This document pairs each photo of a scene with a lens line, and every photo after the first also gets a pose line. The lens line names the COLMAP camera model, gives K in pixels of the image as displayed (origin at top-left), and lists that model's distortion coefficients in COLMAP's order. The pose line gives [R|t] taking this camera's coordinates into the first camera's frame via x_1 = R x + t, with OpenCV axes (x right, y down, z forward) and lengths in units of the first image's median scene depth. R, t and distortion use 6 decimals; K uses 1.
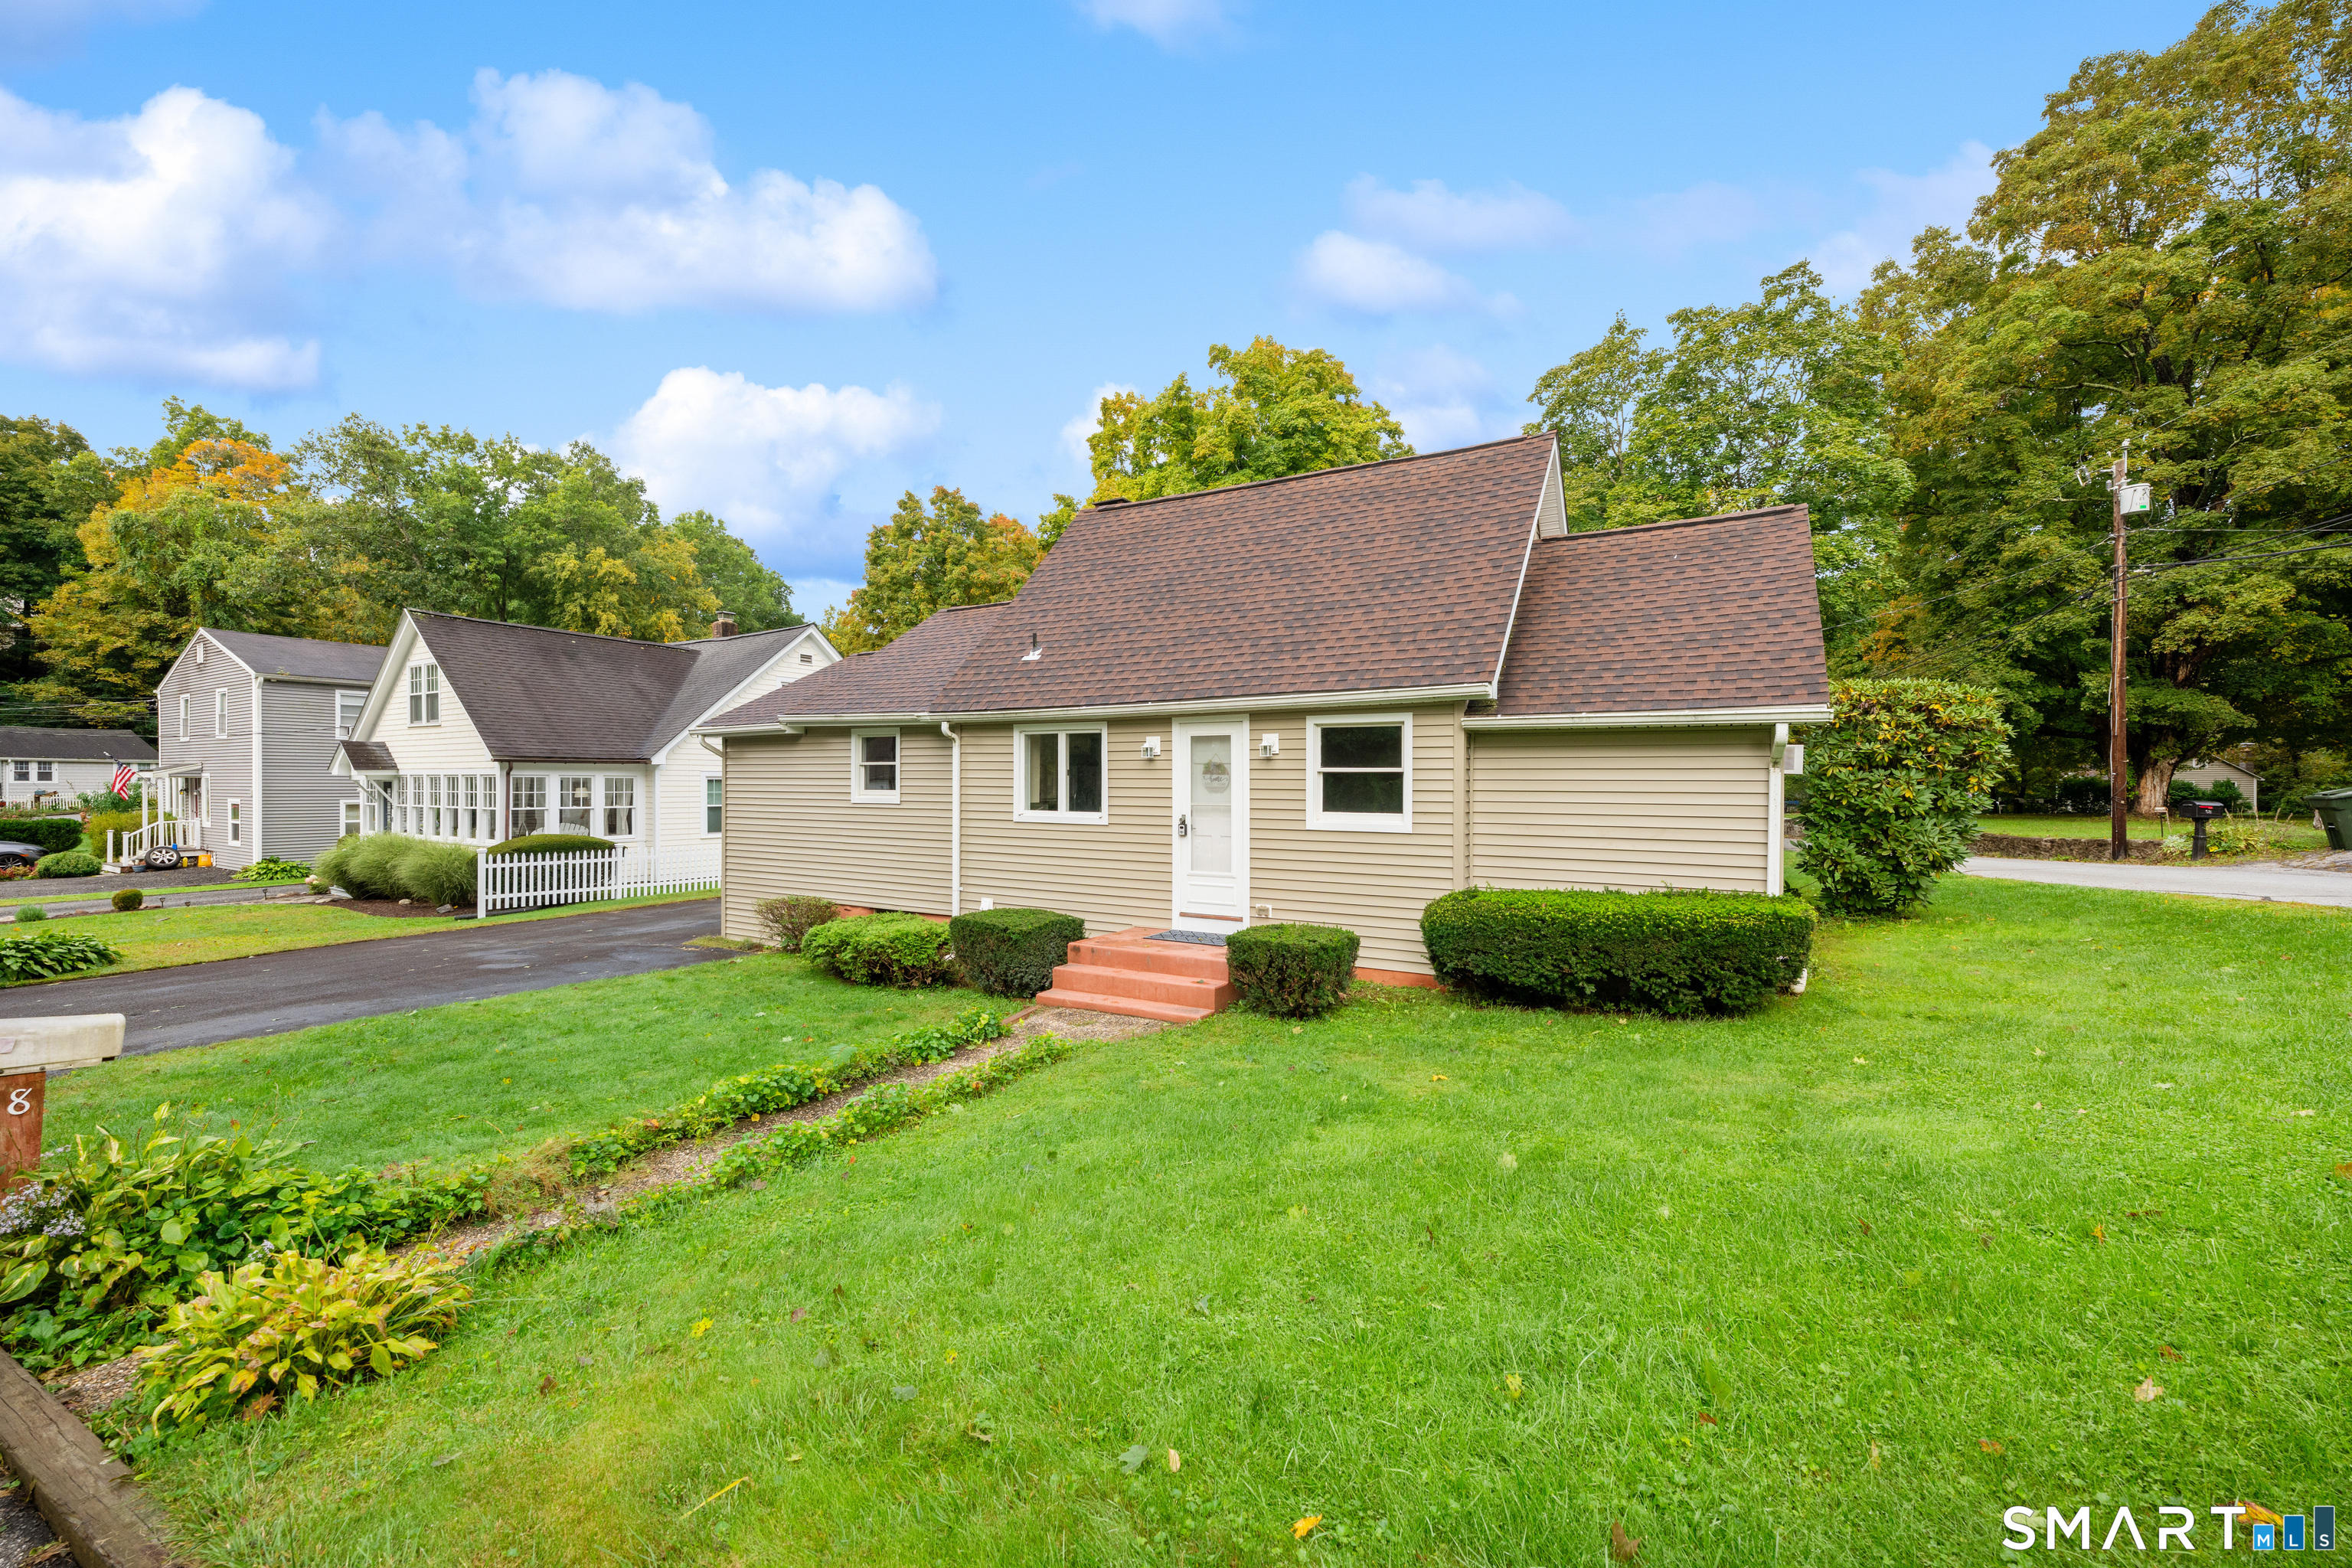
lens RADIAL K [[954.1, 0, 1184.2], [0, 954.1, 800.0], [0, 0, 1]] dist [0.000590, -0.000102]
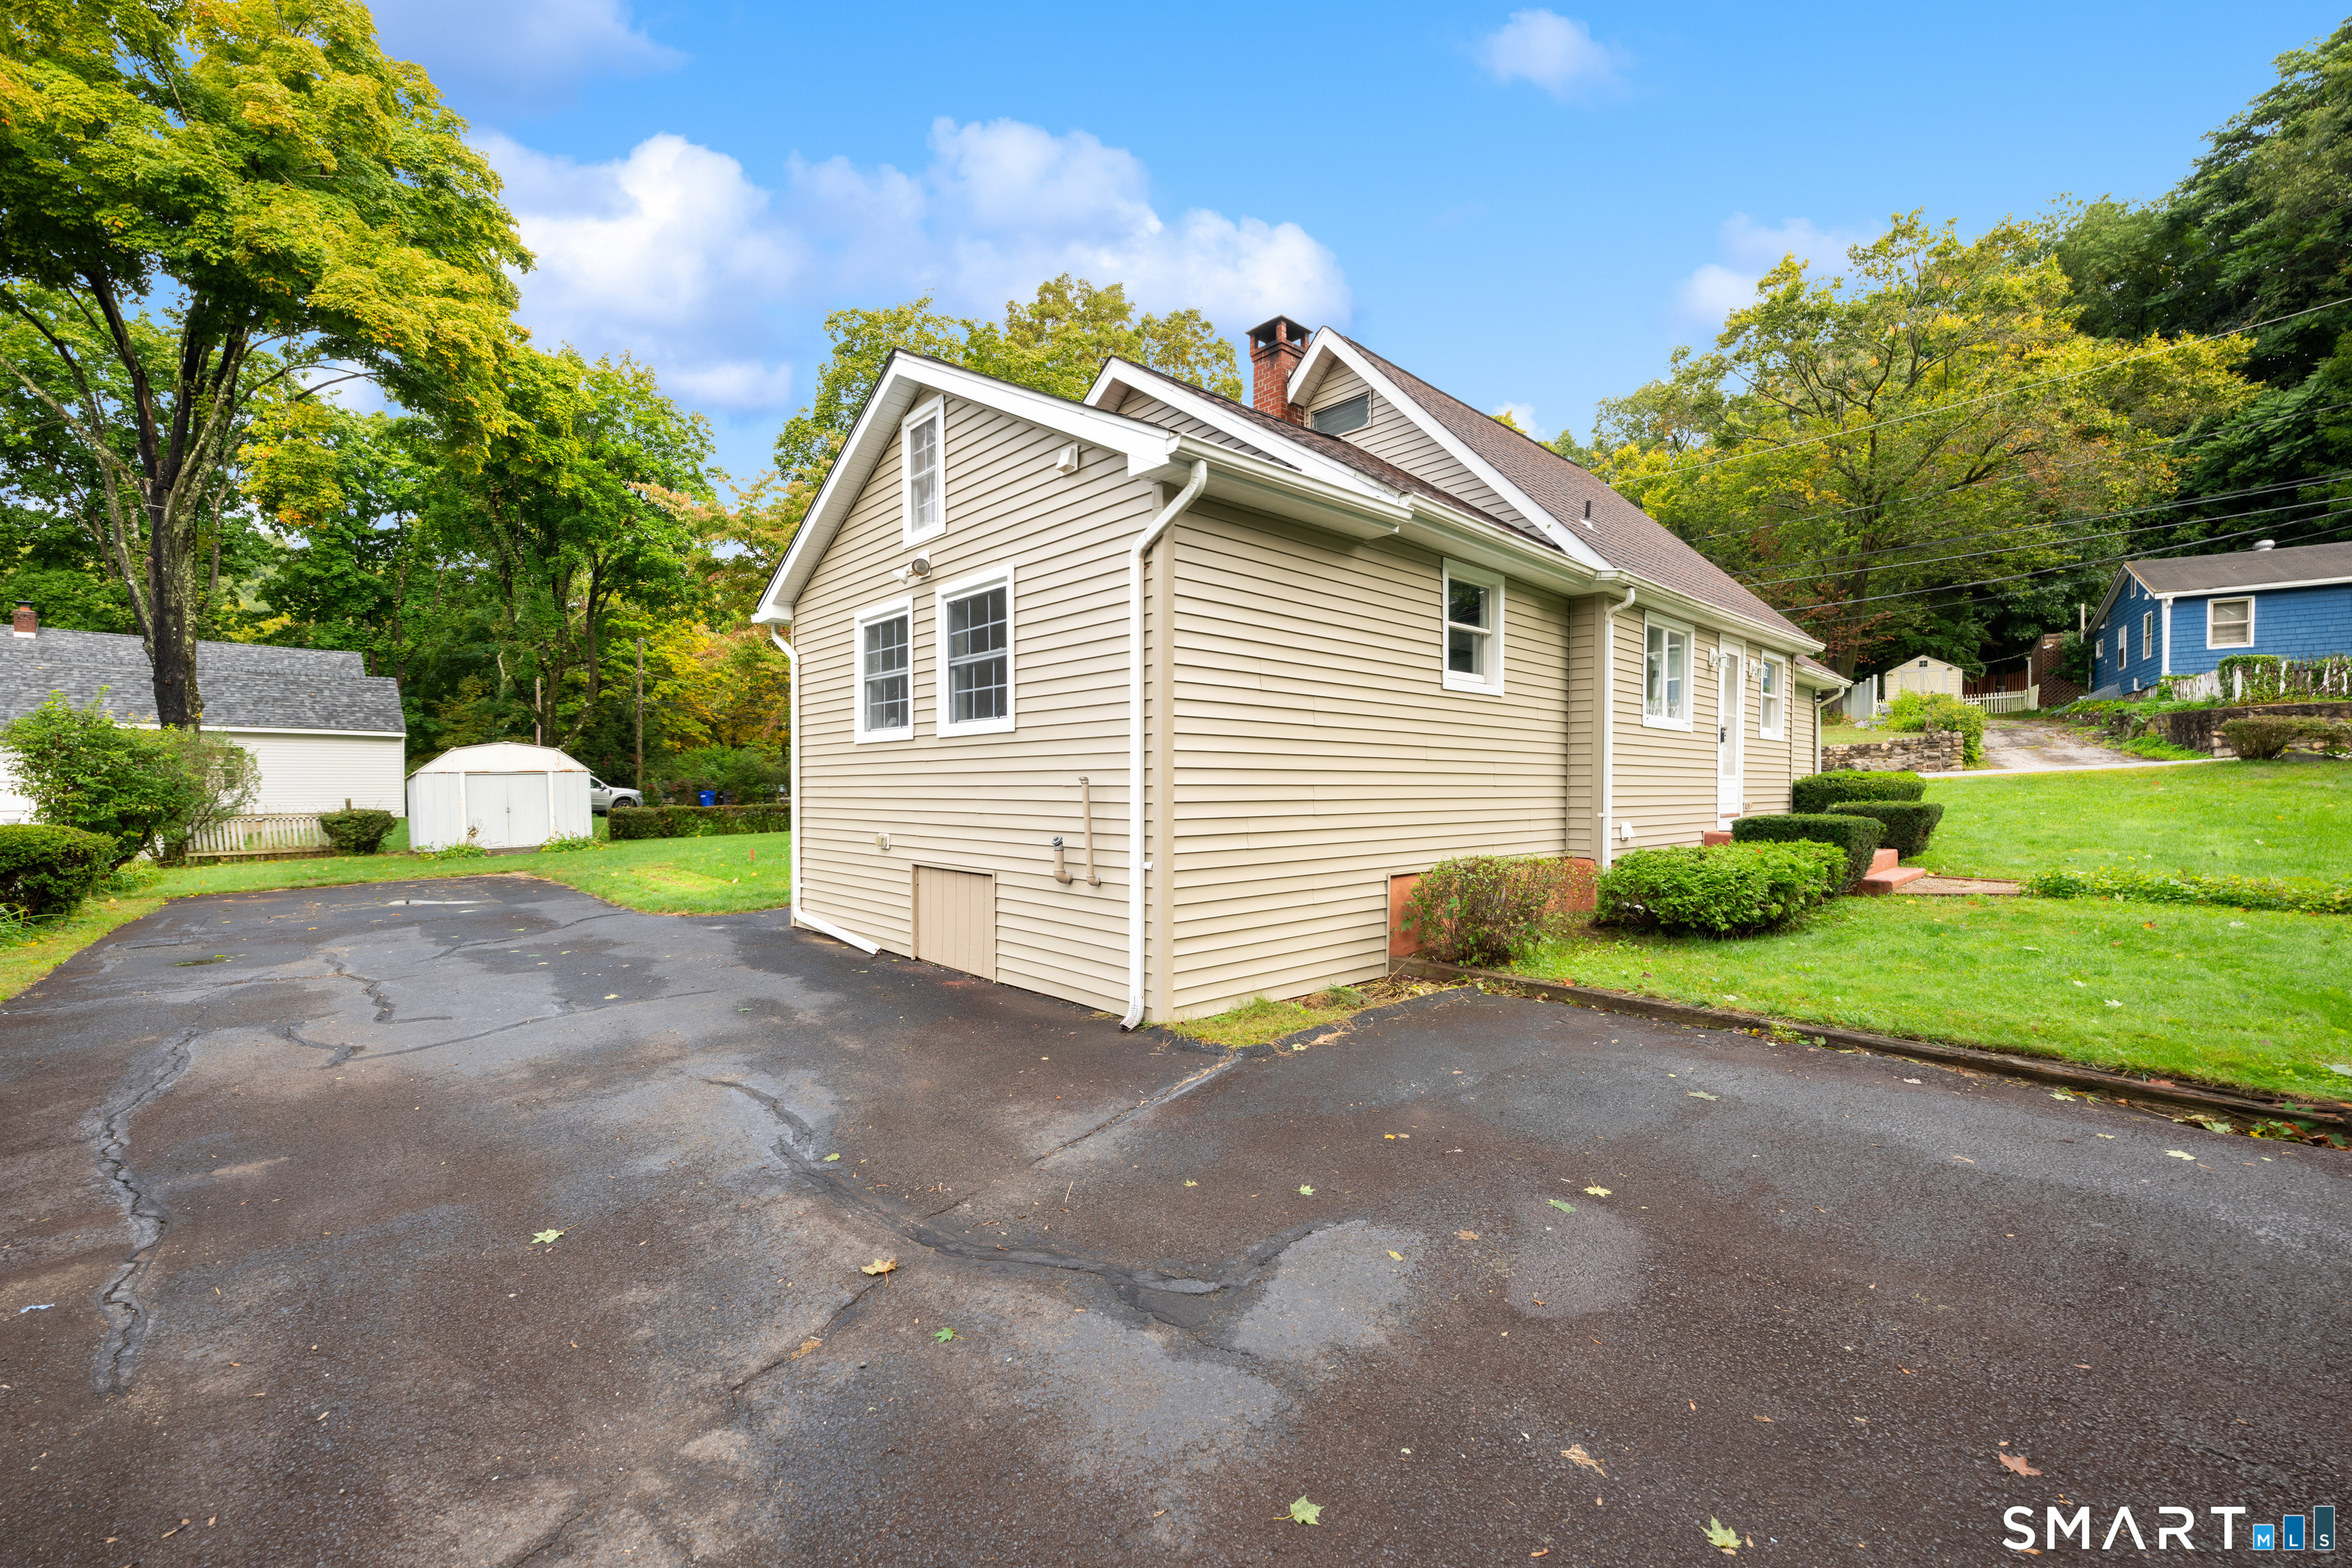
lens RADIAL K [[942.0, 0, 1168.6], [0, 942.0, 806.4], [0, 0, 1]] dist [-0.001093, -0.000076]
pose [[0.287770, -0.022404, 0.957438, -1.044784], [0.021096, 0.999632, 0.017050, 0.067092], [-0.957467, 0.015292, 0.288136, 1.117293]]
